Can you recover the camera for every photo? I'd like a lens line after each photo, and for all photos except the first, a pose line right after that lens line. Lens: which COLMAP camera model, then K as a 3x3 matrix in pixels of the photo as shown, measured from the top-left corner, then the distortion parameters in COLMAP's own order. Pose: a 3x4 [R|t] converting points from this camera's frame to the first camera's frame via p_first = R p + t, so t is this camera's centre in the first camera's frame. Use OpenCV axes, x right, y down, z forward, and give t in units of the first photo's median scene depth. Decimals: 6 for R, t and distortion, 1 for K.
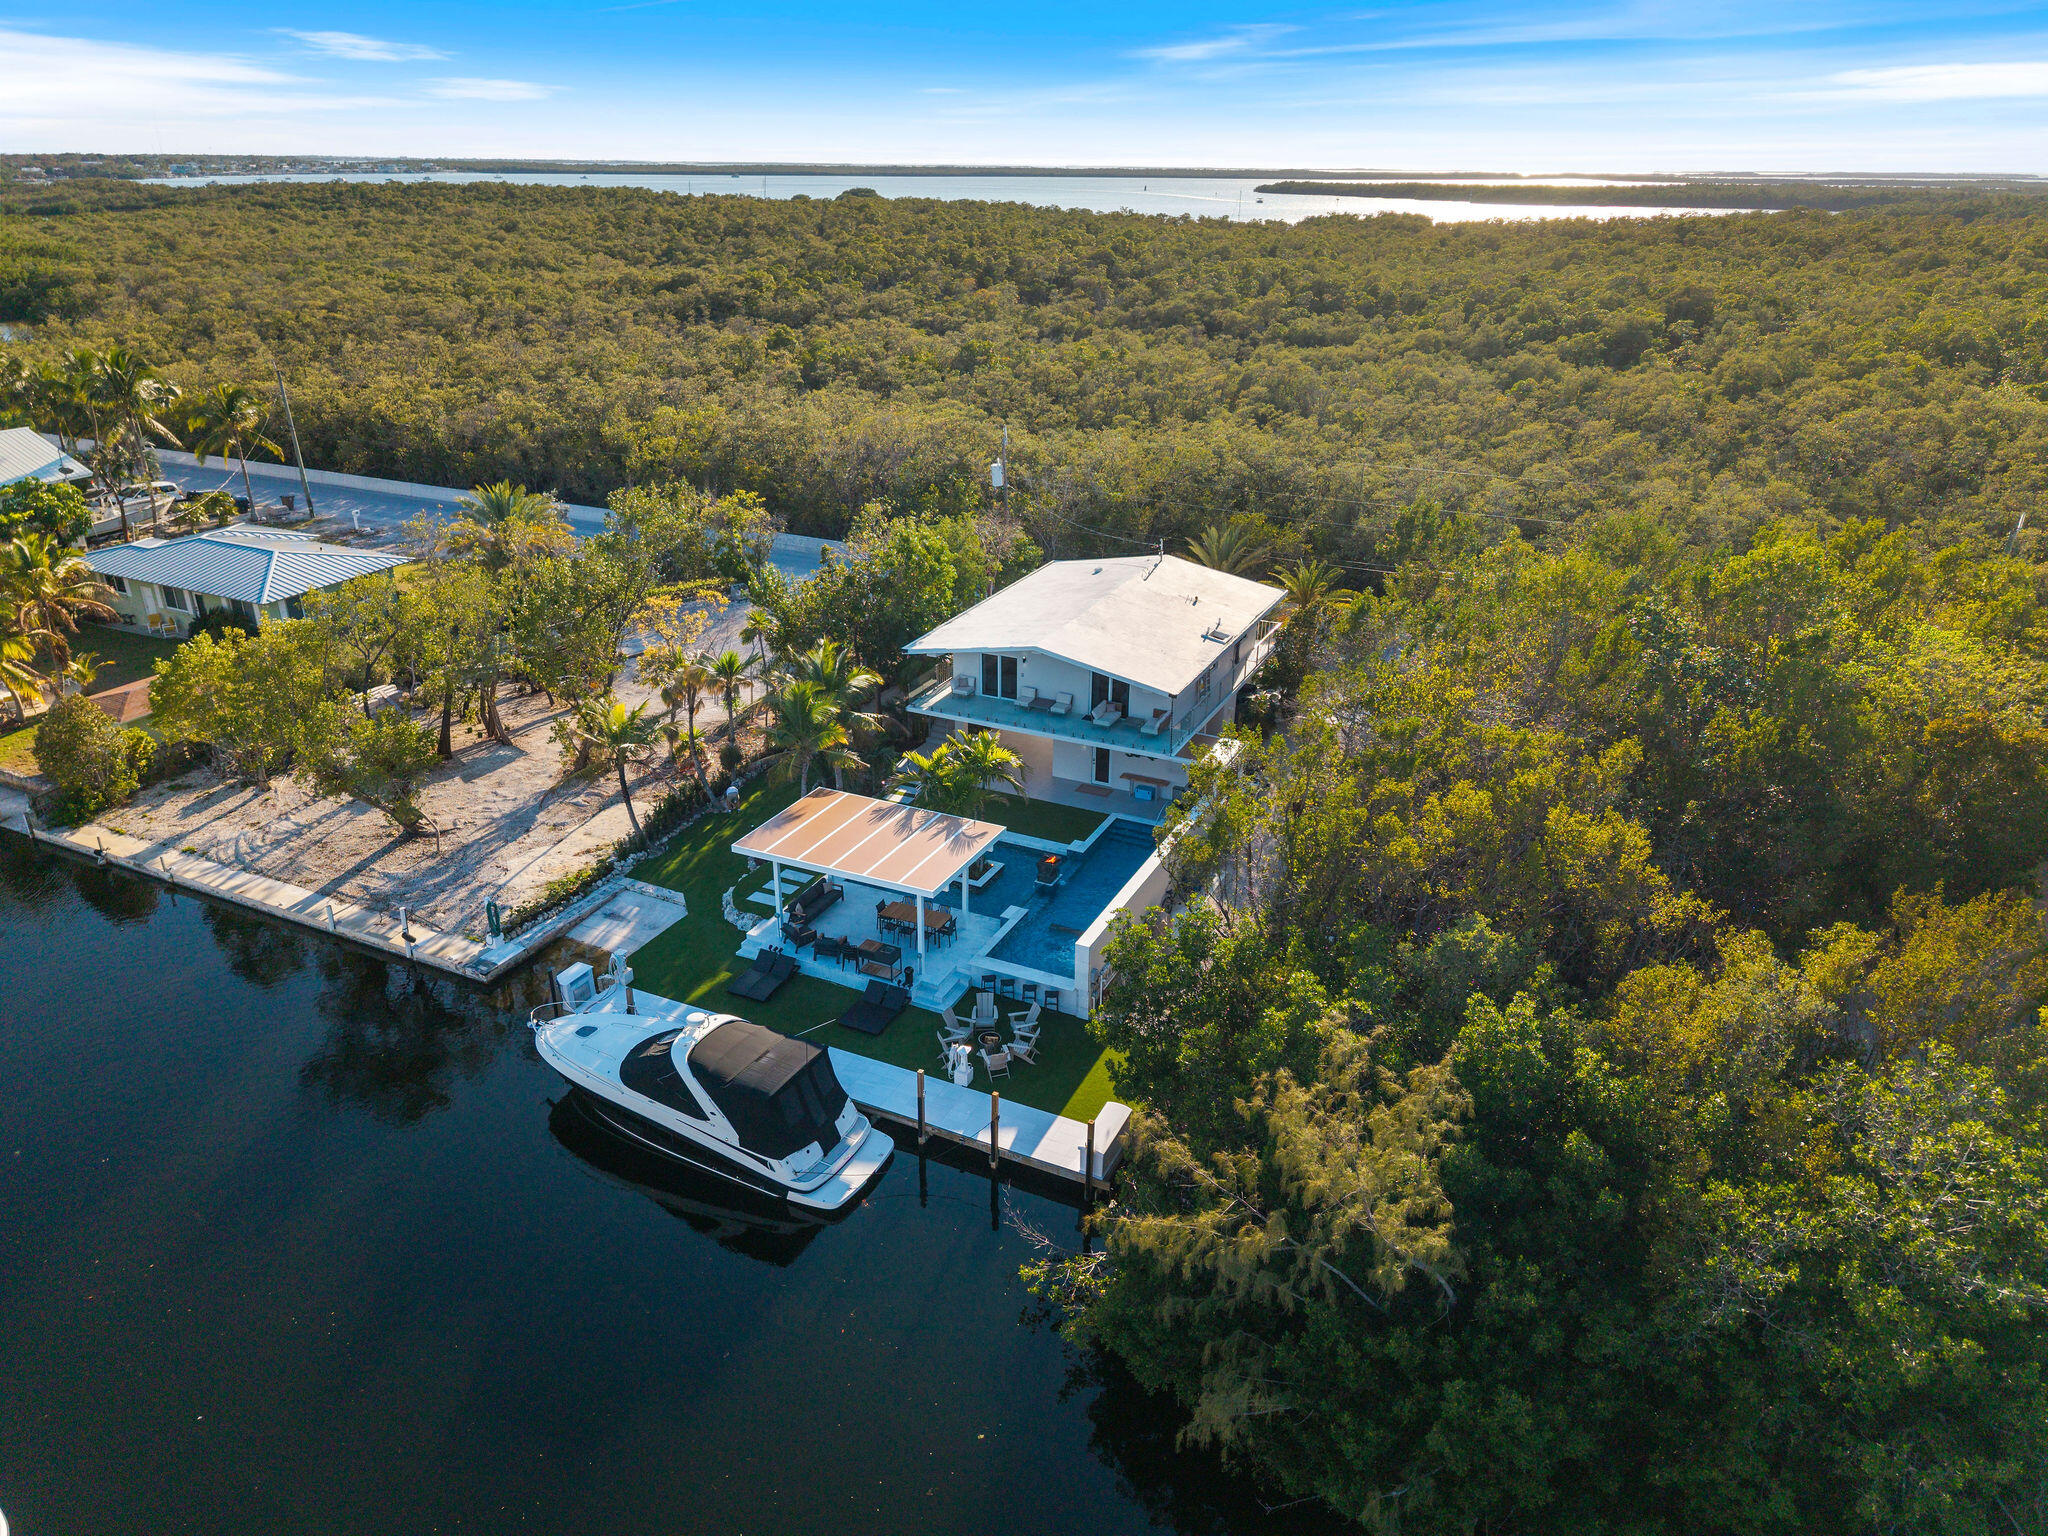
lens RADIAL K [[1384.4, 0, 1036.9], [0, 1384.4, 772.2], [0, 0, 1]] dist [0.045251, -0.056852]
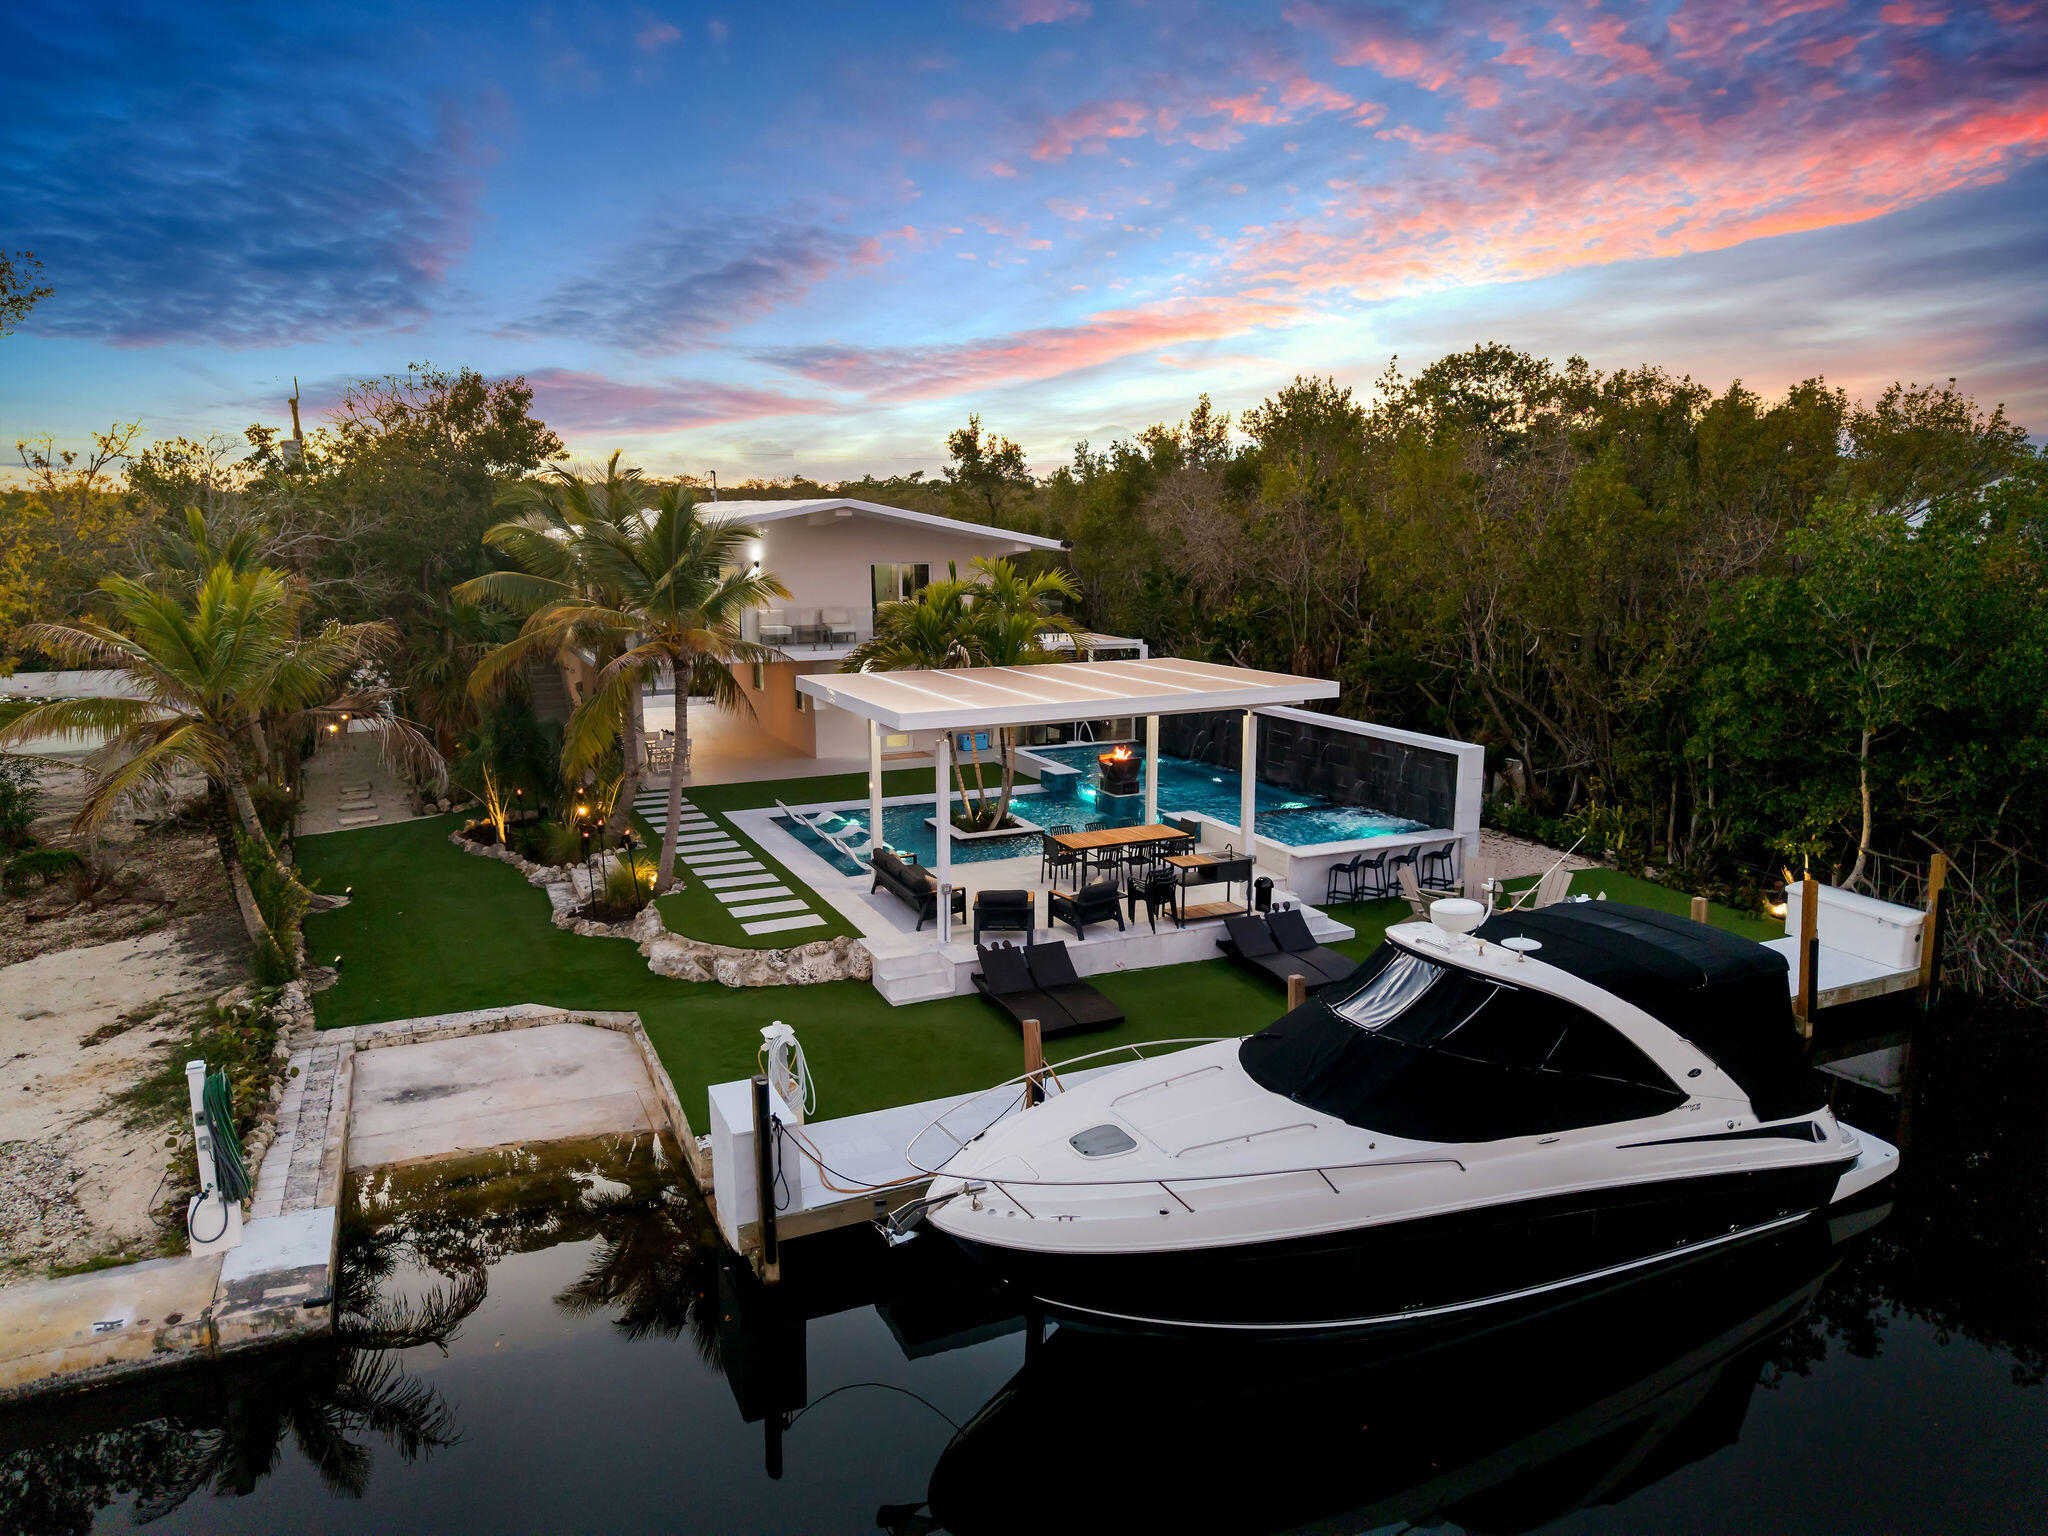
lens RADIAL K [[1384.4, 0, 1036.9], [0, 1384.4, 772.2], [0, 0, 1]] dist [0.045251, -0.056852]
pose [[0.639633, -0.148653, 0.754170, -0.460804], [0.318531, 0.944179, -0.084049, 0.106599], [-0.699577, 0.293987, 0.651278, 0.634159]]
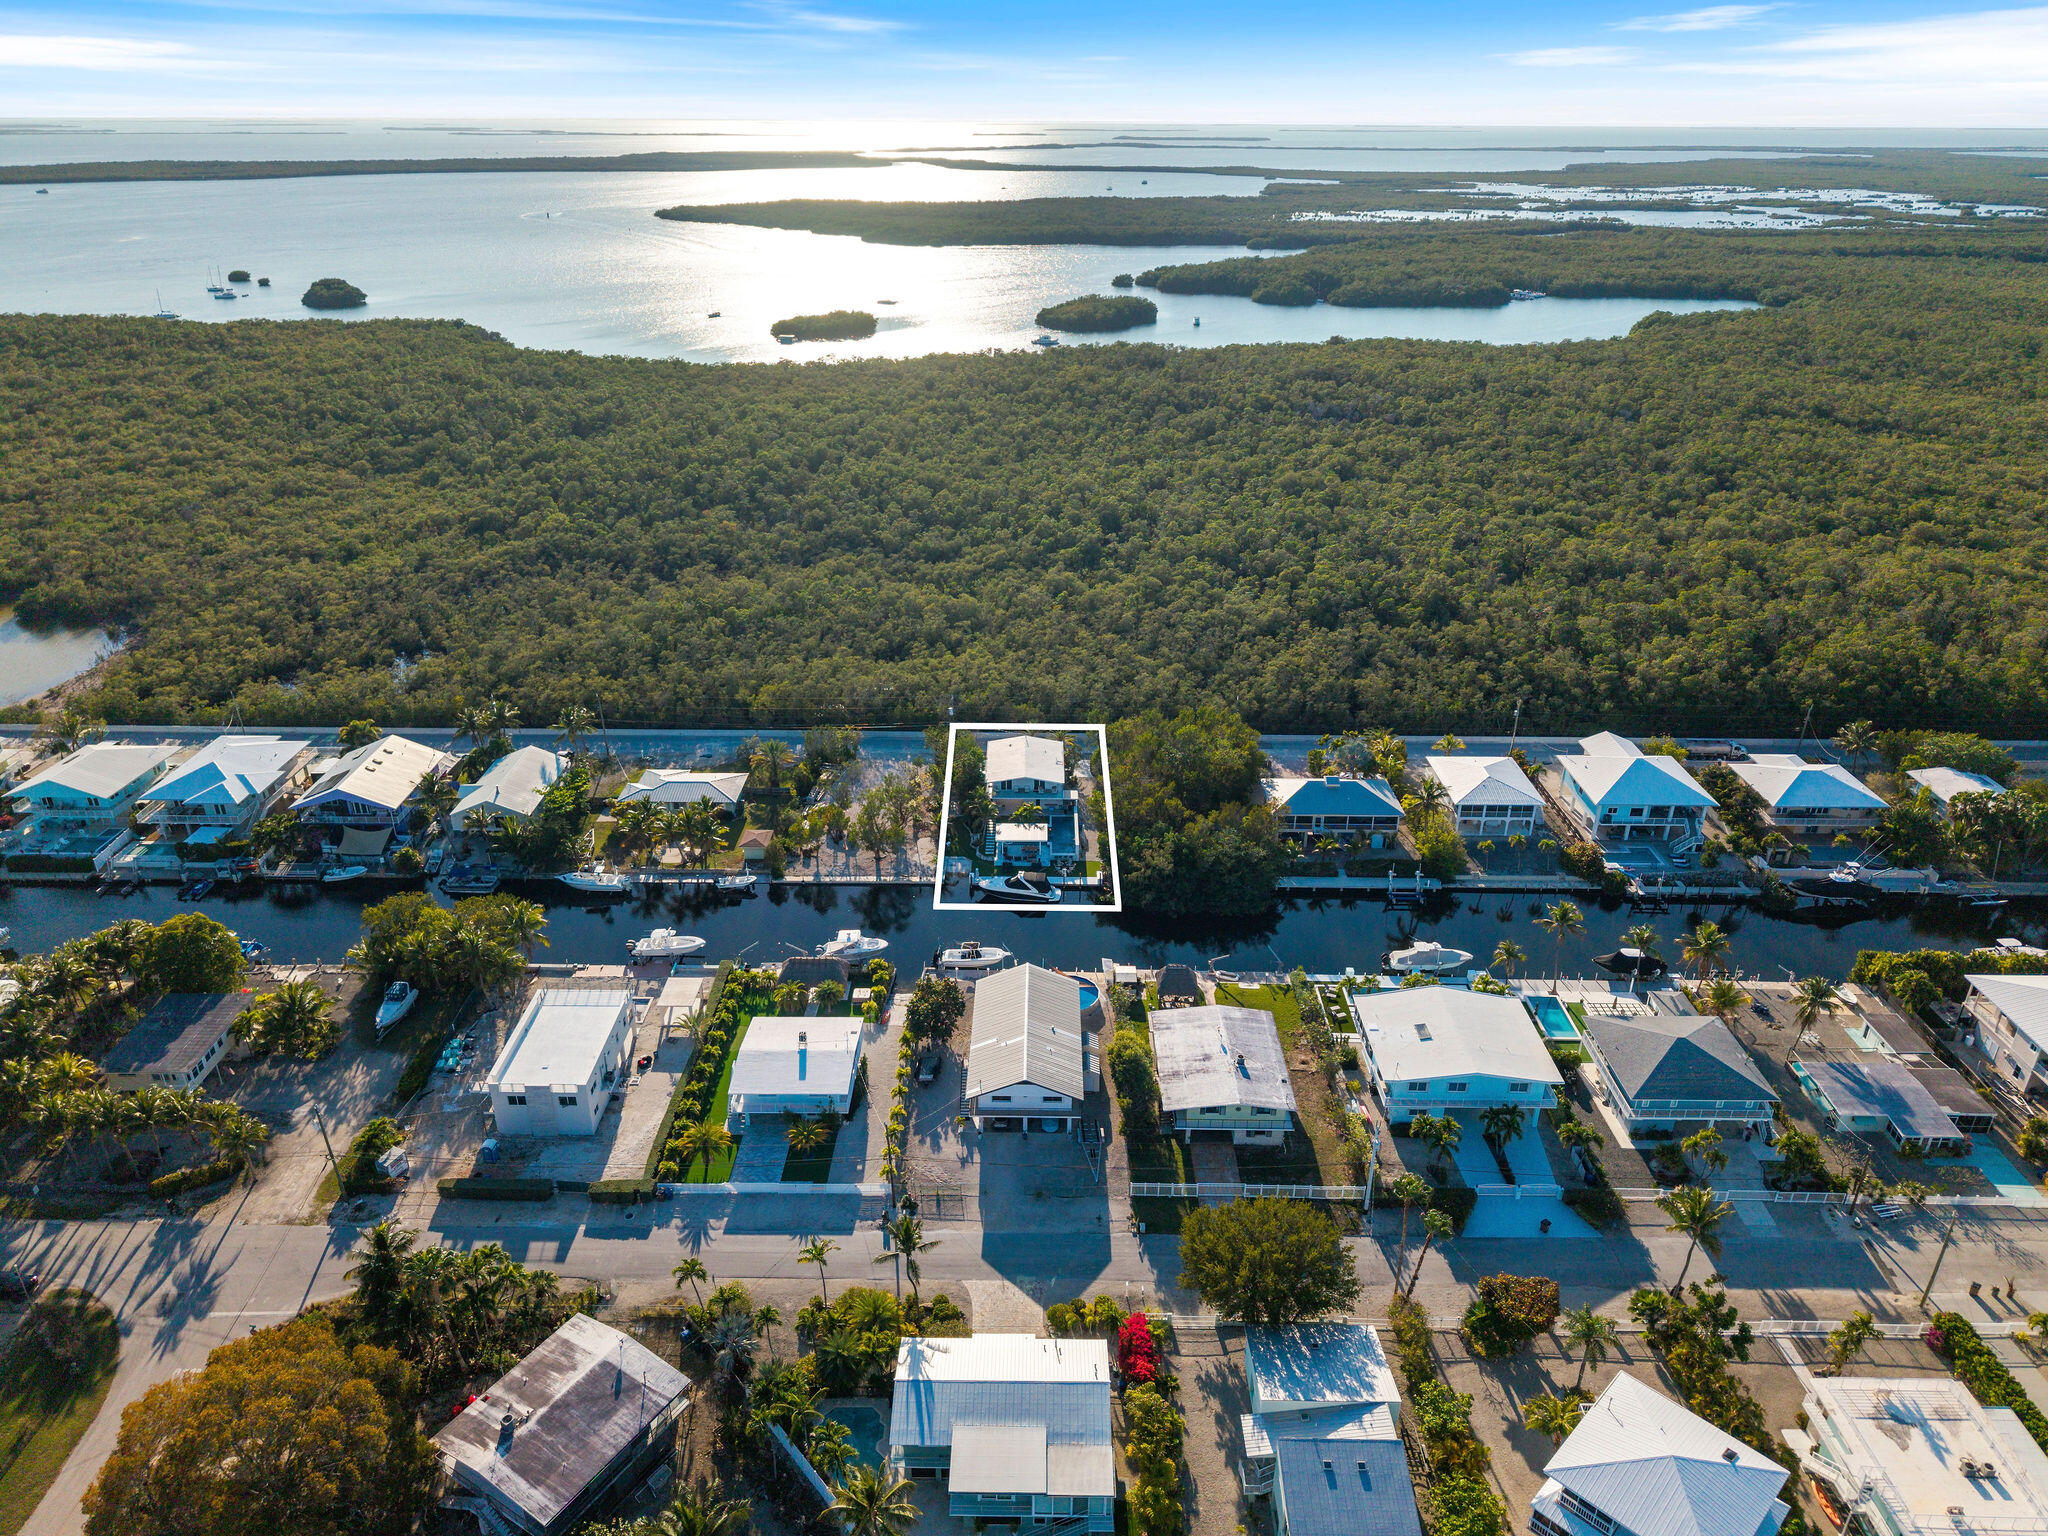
lens RADIAL K [[1384.4, 0, 1036.9], [0, 1384.4, 772.2], [0, 0, 1]] dist [0.045251, -0.056852]
pose [[0.906030, -0.186669, 0.379821, -1.572446], [0.173740, 0.982415, 0.068382, -0.397199], [-0.385907, 0.004034, 0.922529, -2.823464]]
